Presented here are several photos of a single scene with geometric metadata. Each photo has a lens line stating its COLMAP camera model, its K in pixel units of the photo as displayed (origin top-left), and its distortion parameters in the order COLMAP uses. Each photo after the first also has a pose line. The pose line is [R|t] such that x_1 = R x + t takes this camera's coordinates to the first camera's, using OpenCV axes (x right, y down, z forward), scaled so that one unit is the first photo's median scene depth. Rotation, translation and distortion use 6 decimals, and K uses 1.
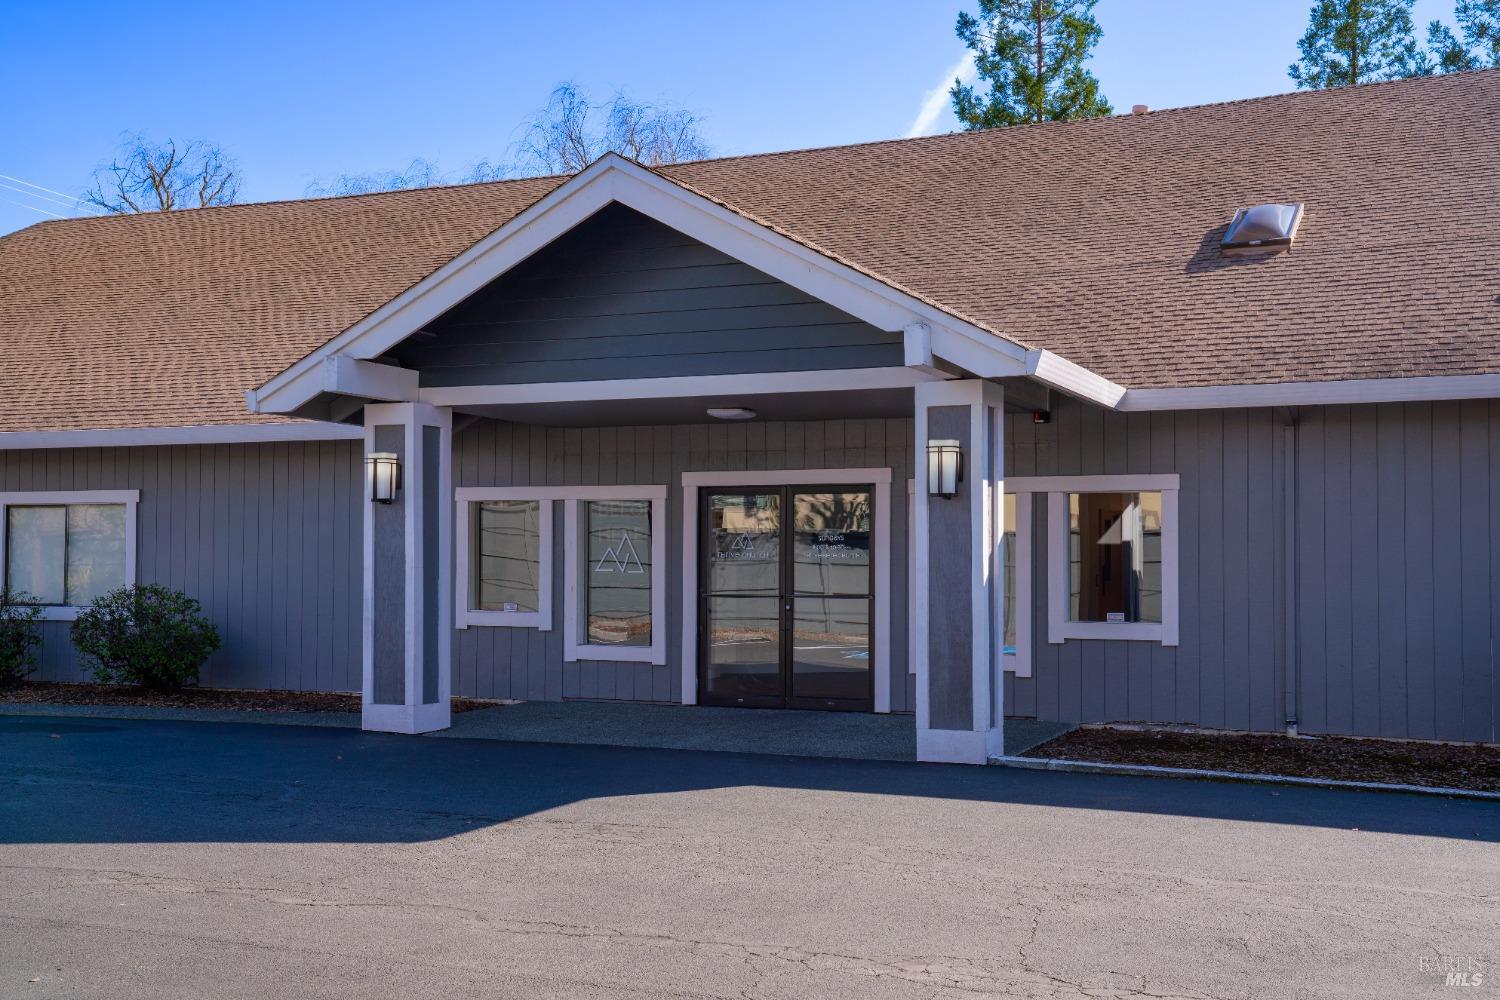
lens RADIAL K [[1618.4, 0, 750.0], [0, 1618.4, 500.0], [0, 0, 1]] dist [0.003657, -0.006279]
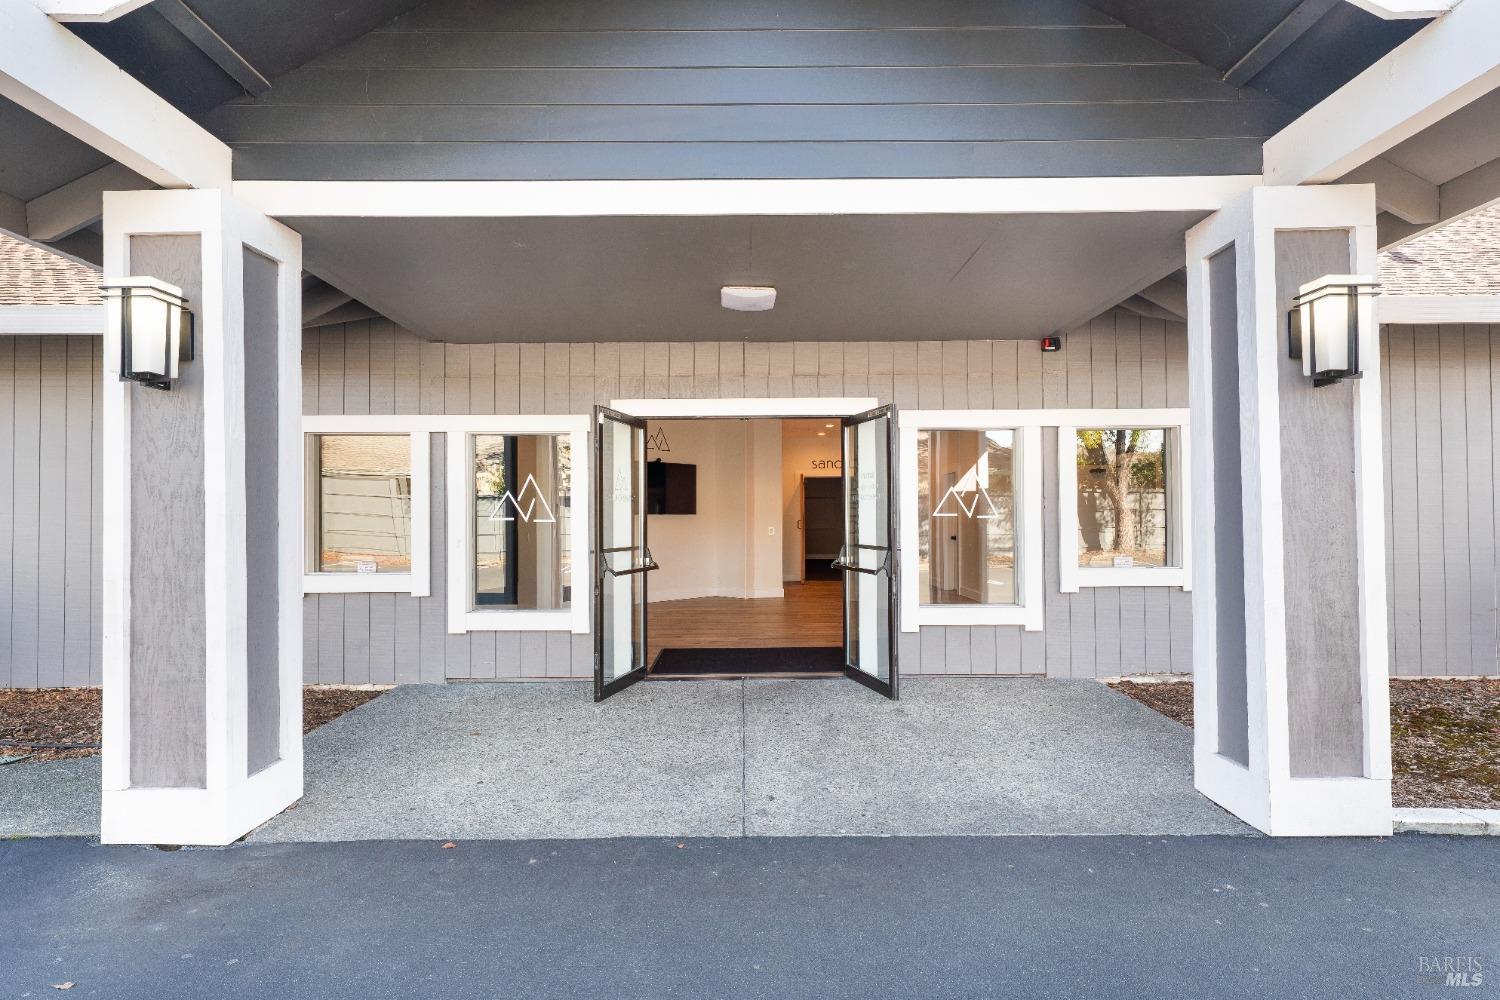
lens RADIAL K [[752.2, 0, 750.0], [0, 752.2, 500.0], [0, 0, 1]] dist [-0.002455, 0.000033]
pose [[0.915706, -0.002950, 0.401838, -0.149185], [-0.004062, 0.999854, 0.016595, 0.031588], [-0.401828, -0.016828, 0.915560, 0.707060]]
